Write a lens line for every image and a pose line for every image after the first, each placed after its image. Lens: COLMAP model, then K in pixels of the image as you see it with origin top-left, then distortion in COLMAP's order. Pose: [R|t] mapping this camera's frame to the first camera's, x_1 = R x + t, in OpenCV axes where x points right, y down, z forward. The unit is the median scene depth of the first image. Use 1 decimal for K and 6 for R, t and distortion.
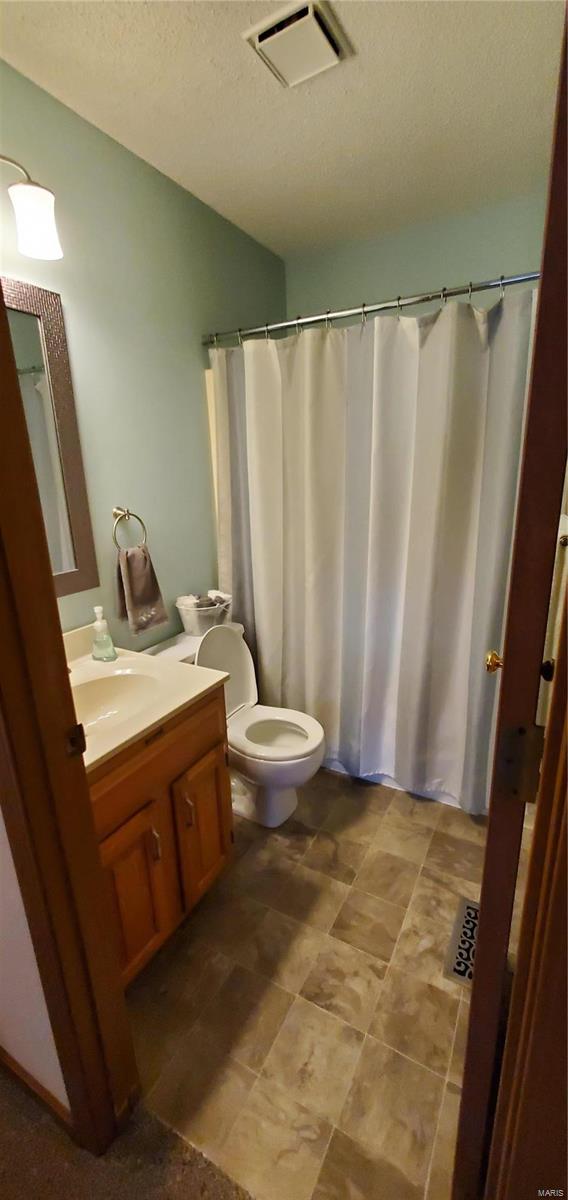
lens RADIAL K [[477.6, 0, 286.4], [0, 477.6, 604.5], [0, 0, 1]] dist [0.000512, -0.000571]
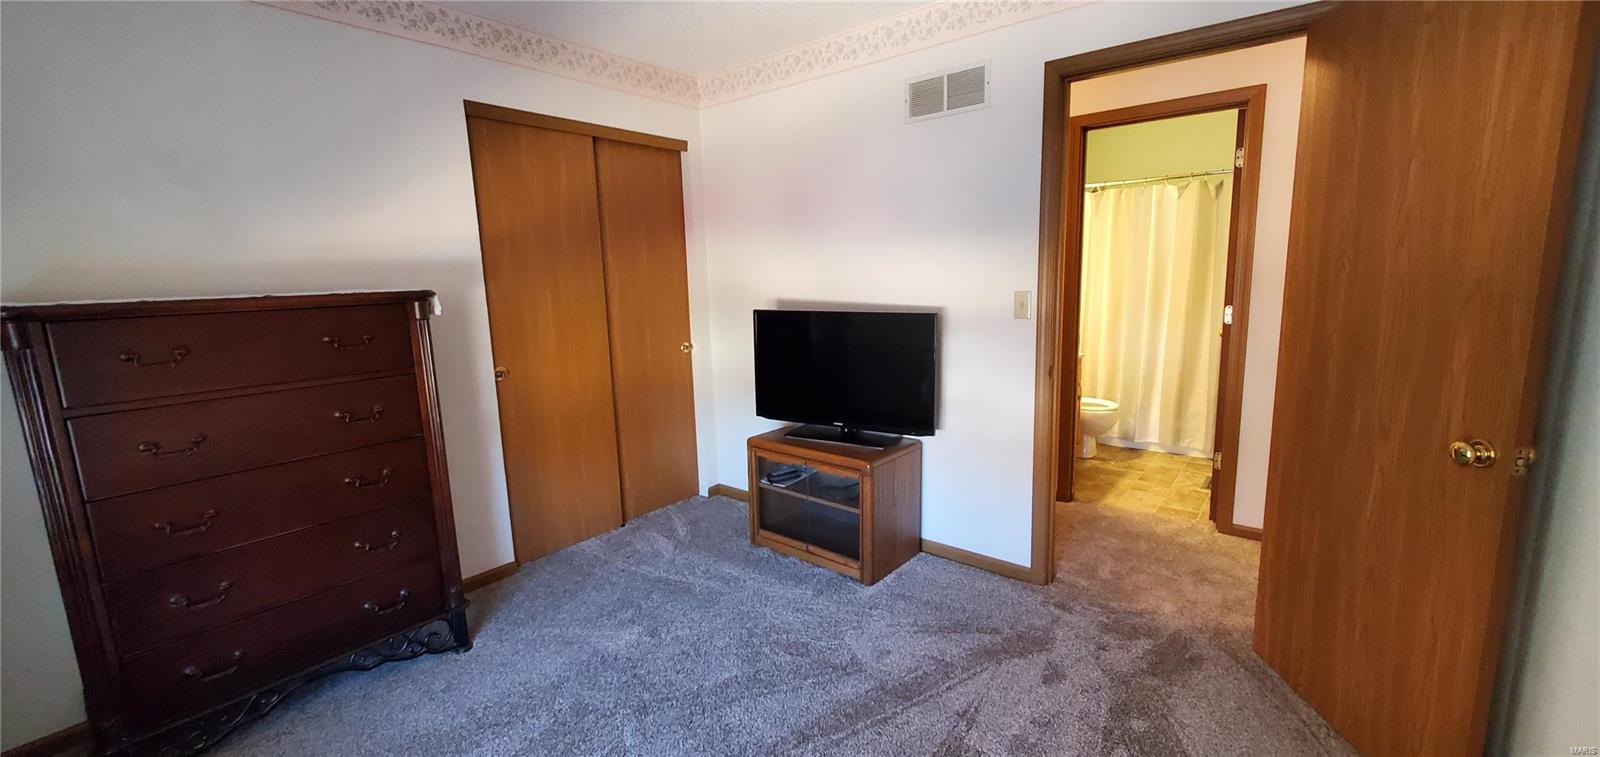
lens RADIAL K [[636.8, 0, 798.7], [0, 636.8, 375.0], [0, 0, 1]] dist [0.000512, -0.000571]
pose [[0.983956, 0.032227, -0.175478, -0.745138], [-0.052694, 0.992167, -0.113259, 0.537608], [0.170453, 0.120688, 0.977947, -1.680429]]
